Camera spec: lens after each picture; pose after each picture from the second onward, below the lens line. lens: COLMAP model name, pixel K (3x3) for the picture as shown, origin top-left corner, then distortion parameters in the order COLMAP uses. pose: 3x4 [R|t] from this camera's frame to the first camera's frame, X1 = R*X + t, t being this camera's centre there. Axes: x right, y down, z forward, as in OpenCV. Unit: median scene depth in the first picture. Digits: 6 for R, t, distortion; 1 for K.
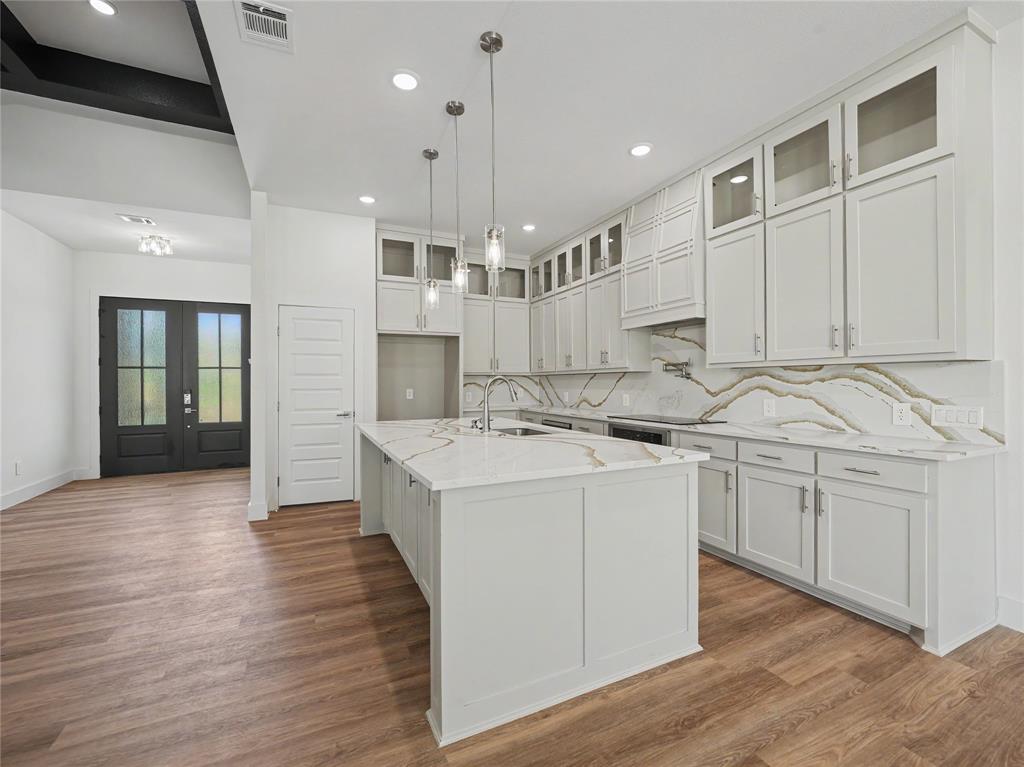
lens RADIAL K [[436.2, 0, 516.2], [0, 436.2, 381.0], [0, 0, 1]] dist [-0.011442, 0.001313]
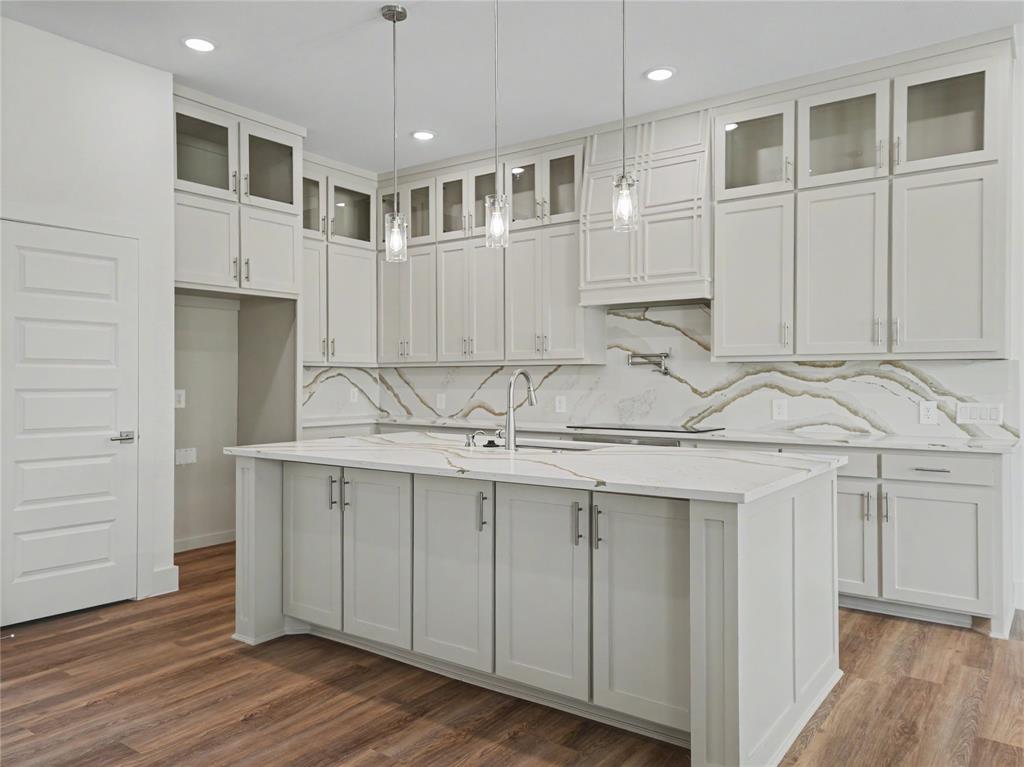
lens RADIAL K [[740.0, 0, 511.0], [0, 740.0, 378.8], [0, 0, 1]] dist [0.041873, -0.012900]
pose [[0.880317, 0.004489, 0.474365, -0.534611], [-0.005346, 0.999986, 0.000459, 0.003316], [-0.474357, -0.002940, 0.880328, -0.028125]]
